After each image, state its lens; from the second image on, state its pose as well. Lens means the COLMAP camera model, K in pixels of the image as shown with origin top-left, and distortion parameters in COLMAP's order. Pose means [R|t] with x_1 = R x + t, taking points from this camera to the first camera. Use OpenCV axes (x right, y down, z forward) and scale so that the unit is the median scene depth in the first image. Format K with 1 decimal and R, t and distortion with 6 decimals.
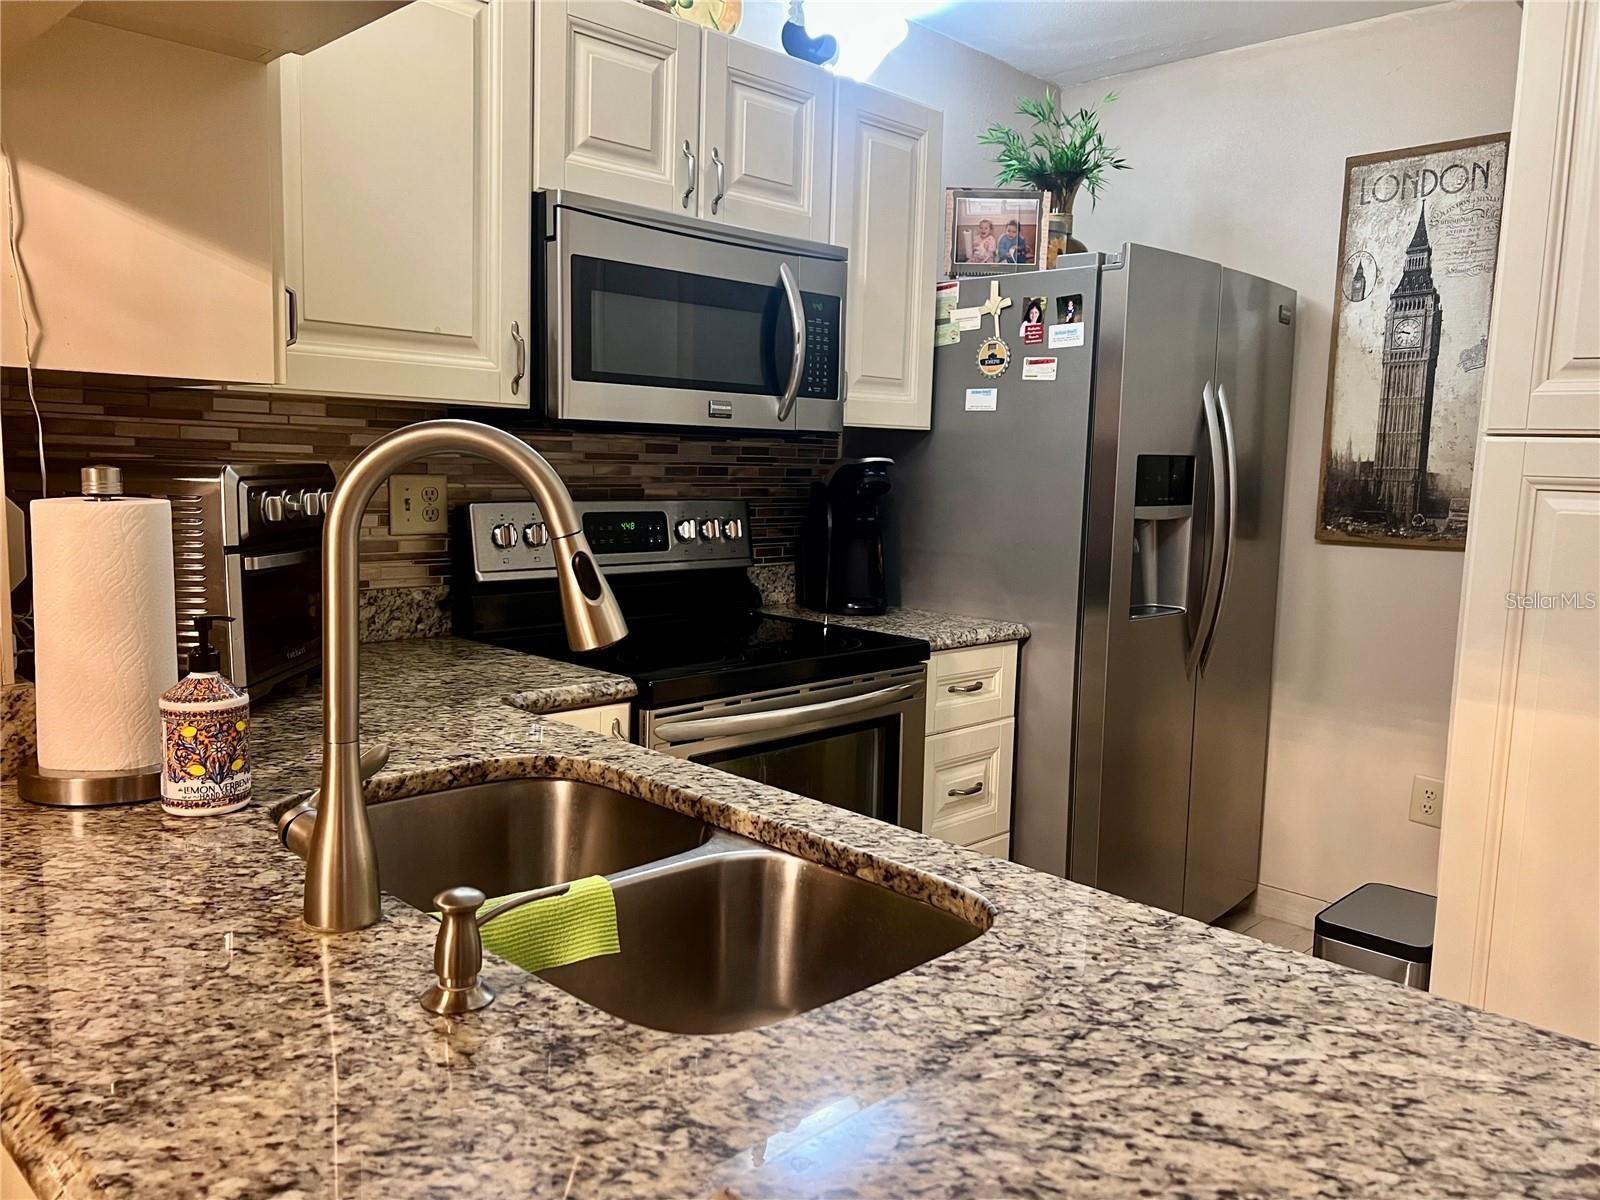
lens RADIAL K [[1221.9, 0, 810.5], [0, 1221.9, 595.8], [0, 0, 1]] dist [0.053108, -0.065522]
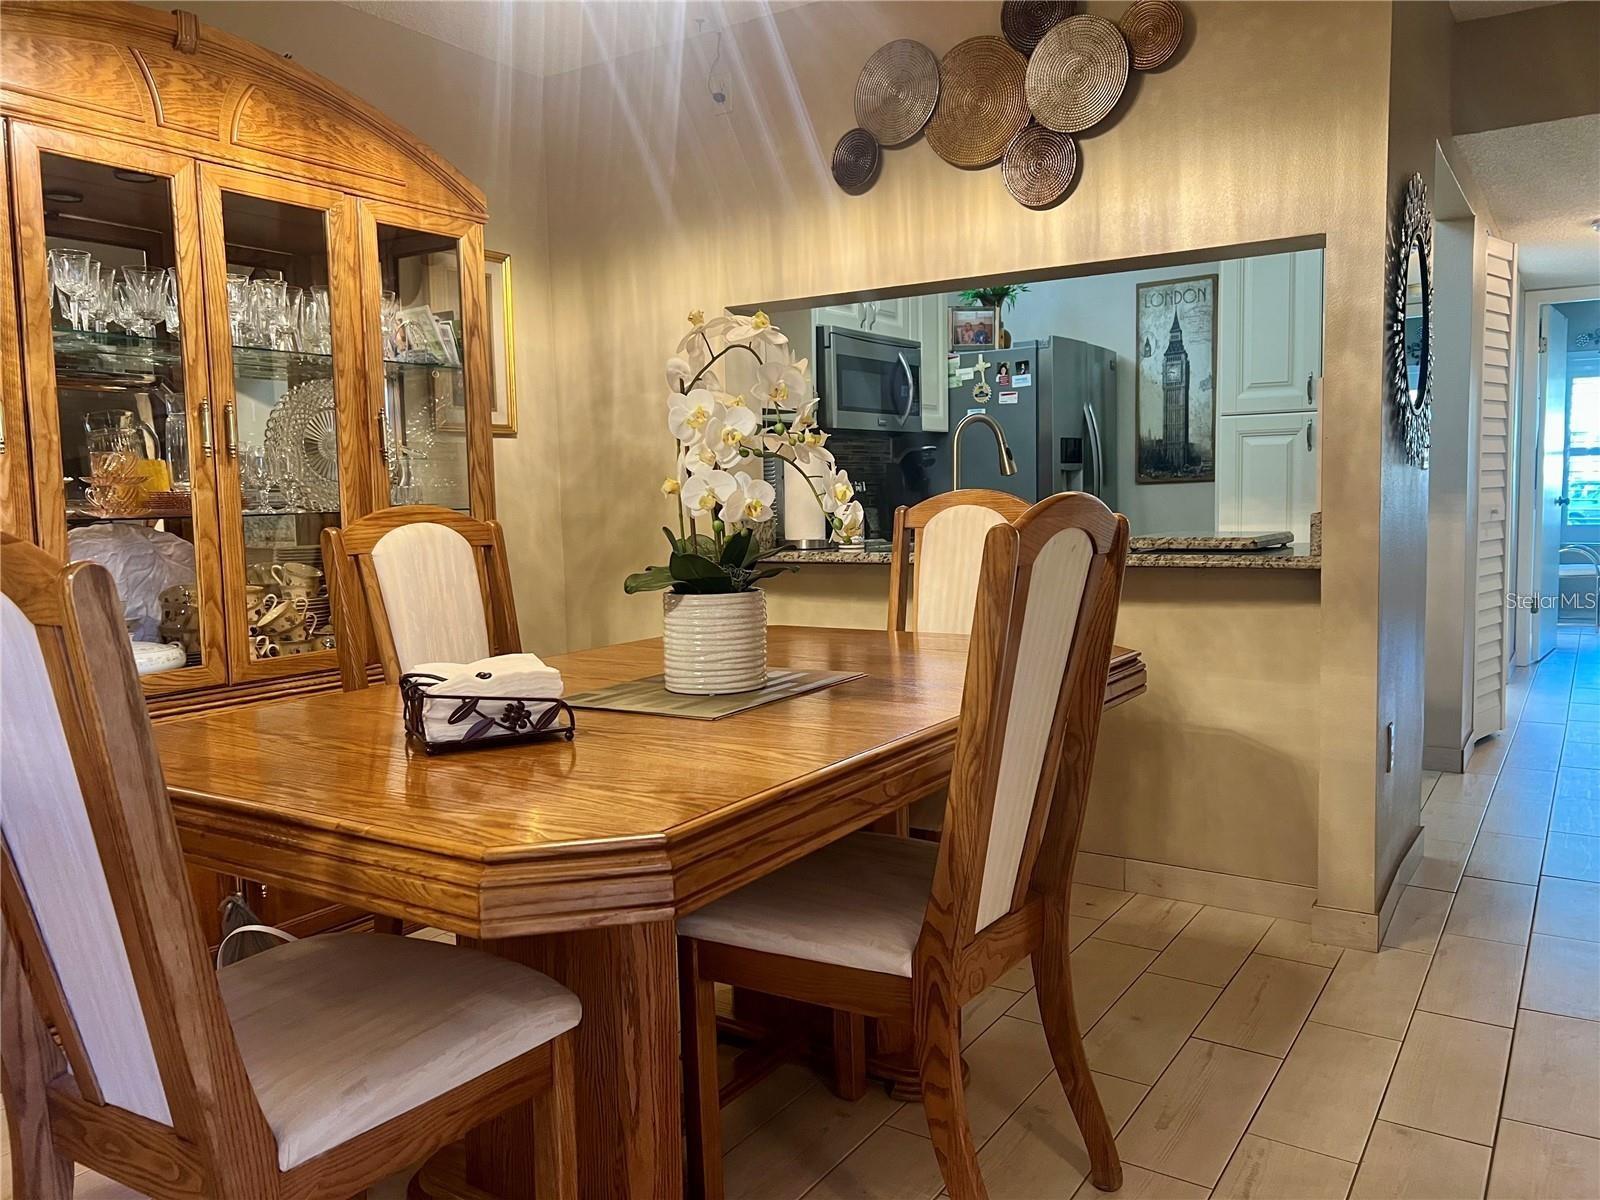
lens RADIAL K [[1221.9, 0, 810.5], [0, 1221.9, 595.8], [0, 0, 1]] dist [0.053108, -0.065522]
pose [[0.978776, -0.070764, 0.192328, -0.505475], [0.077178, 0.996677, -0.026055, 0.153891], [-0.189845, 0.040346, 0.980985, -0.830977]]
